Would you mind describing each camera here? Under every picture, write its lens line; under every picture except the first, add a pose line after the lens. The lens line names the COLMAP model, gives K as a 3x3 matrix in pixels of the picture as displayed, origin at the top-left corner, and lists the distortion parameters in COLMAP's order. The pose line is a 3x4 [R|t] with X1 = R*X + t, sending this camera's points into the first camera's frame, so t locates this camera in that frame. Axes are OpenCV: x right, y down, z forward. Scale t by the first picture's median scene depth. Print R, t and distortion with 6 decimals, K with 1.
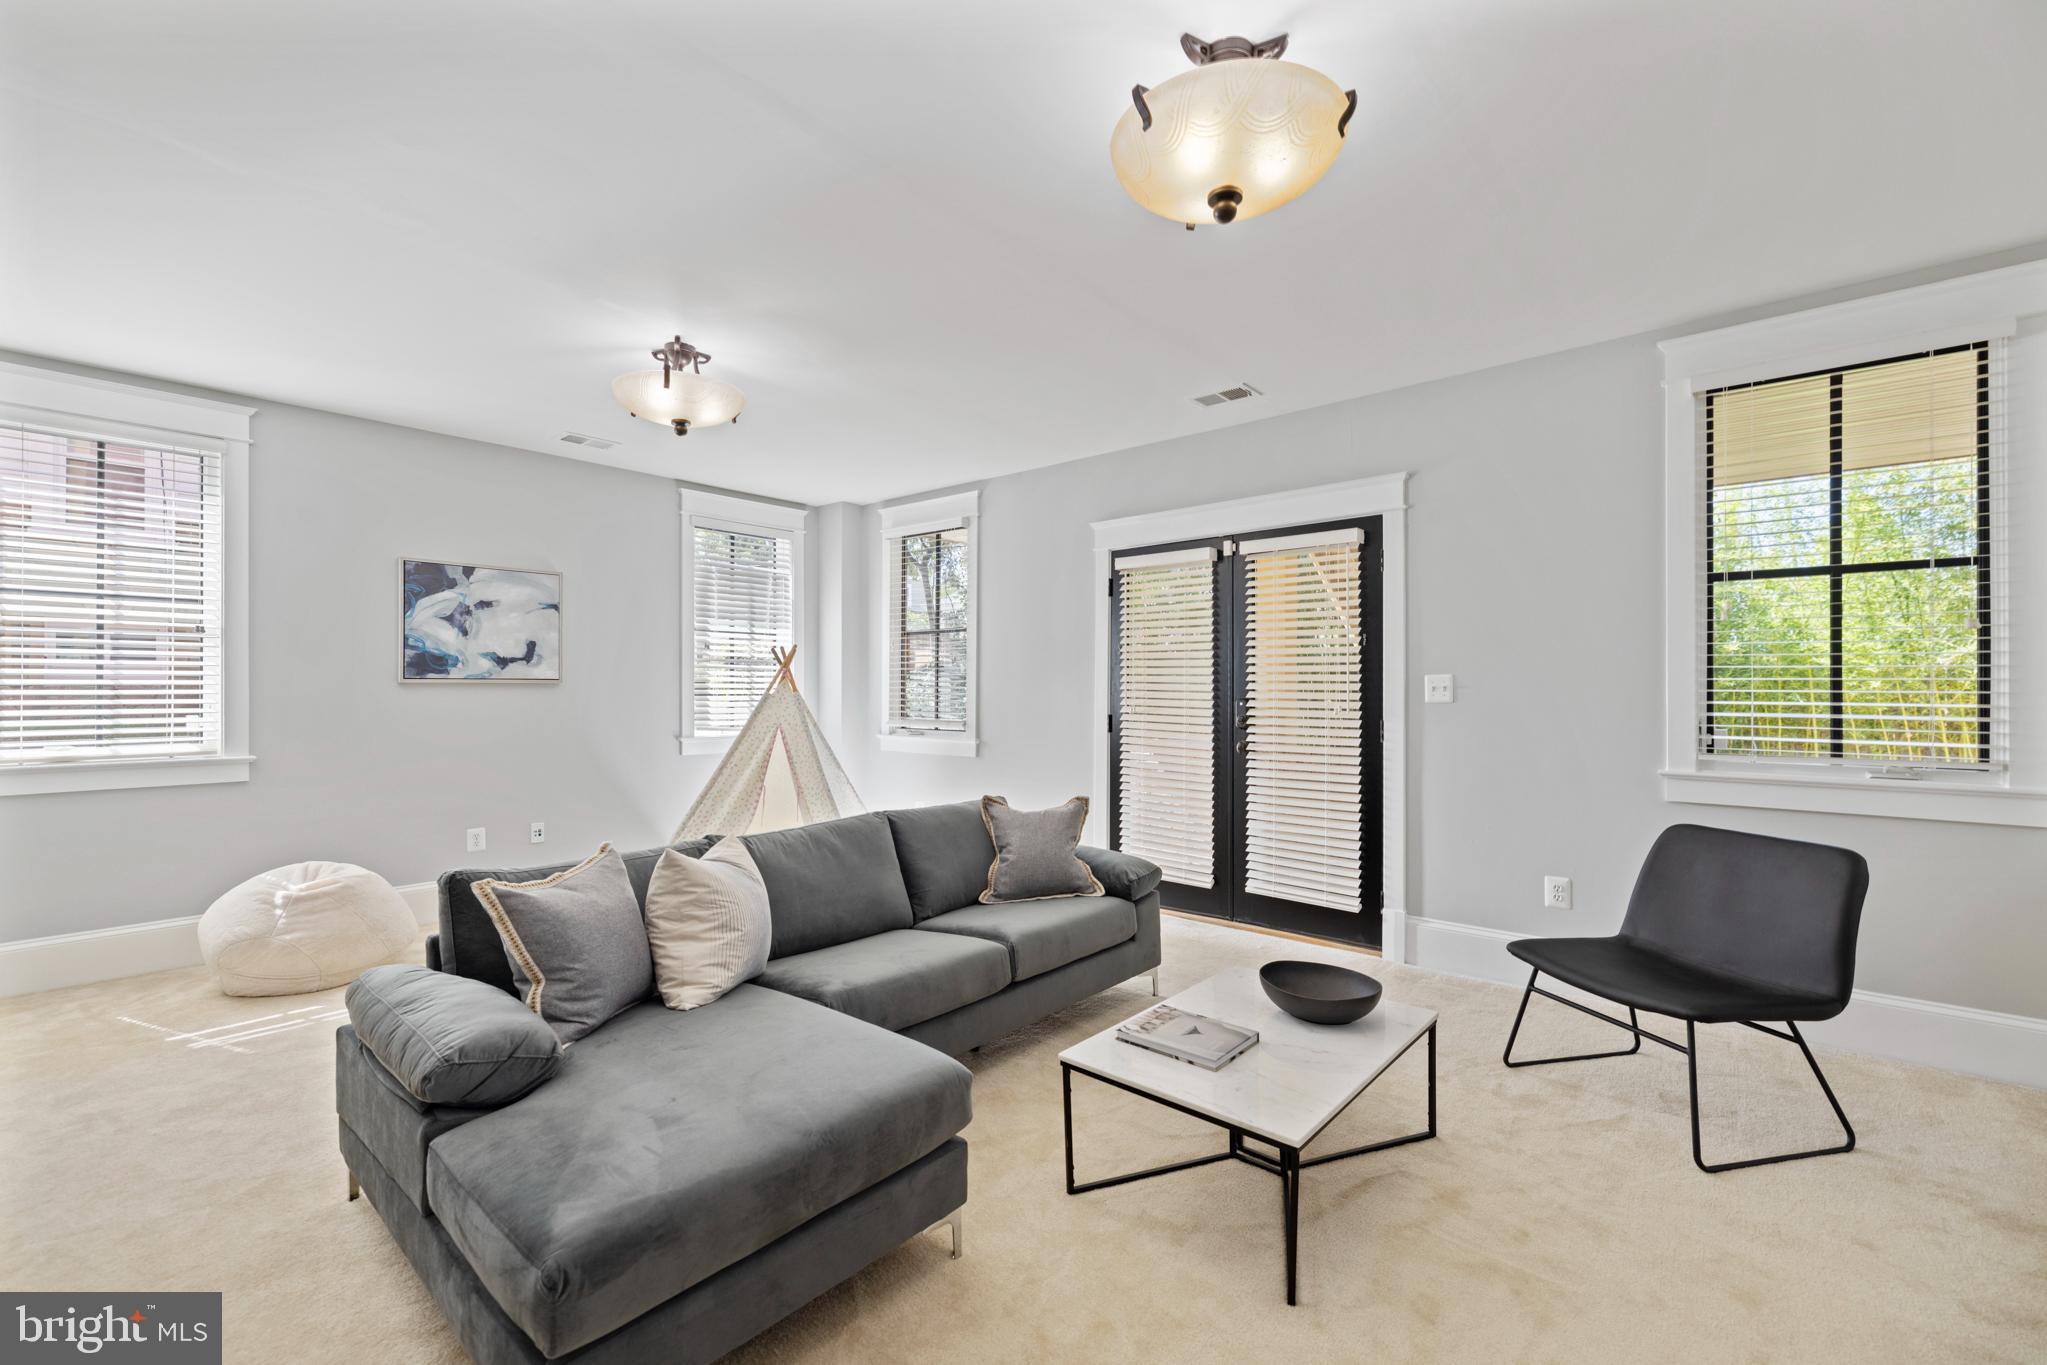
lens RADIAL K [[859.8, 0, 1023.5], [0, 859.8, 682.5], [0, 0, 1]] dist [0.000897, 0.000064]
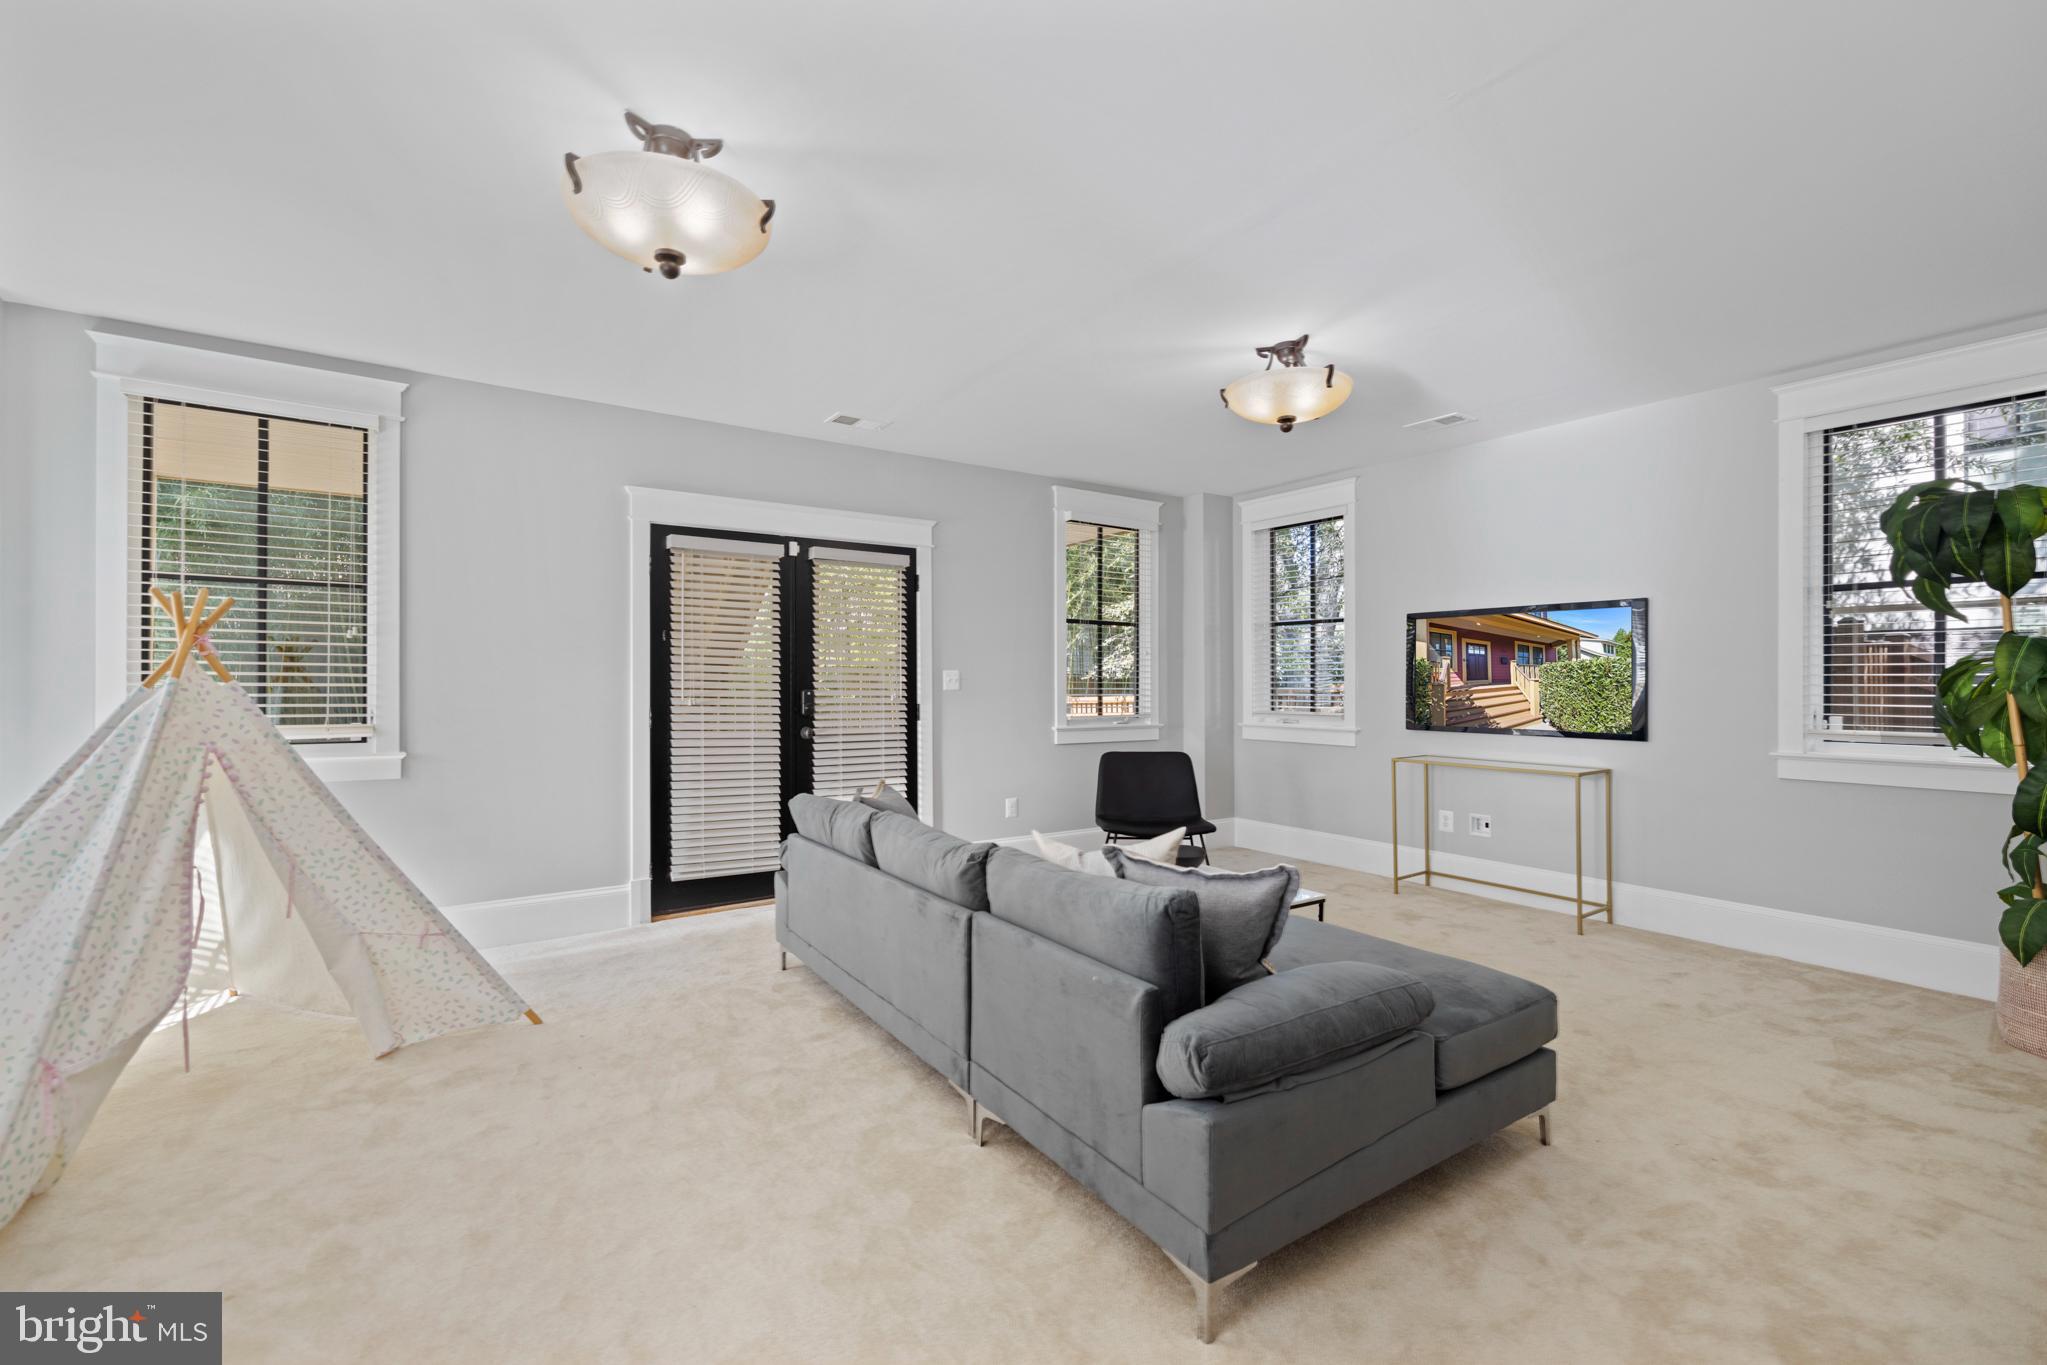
lens RADIAL K [[859.8, 0, 1023.5], [0, 859.8, 682.5], [0, 0, 1]] dist [0.000897, 0.000064]
pose [[0.233615, 0.014358, 0.972223, -0.737459], [0.011730, 0.999777, -0.017583, 0.031649], [-0.972259, 0.015512, 0.233394, 0.480442]]
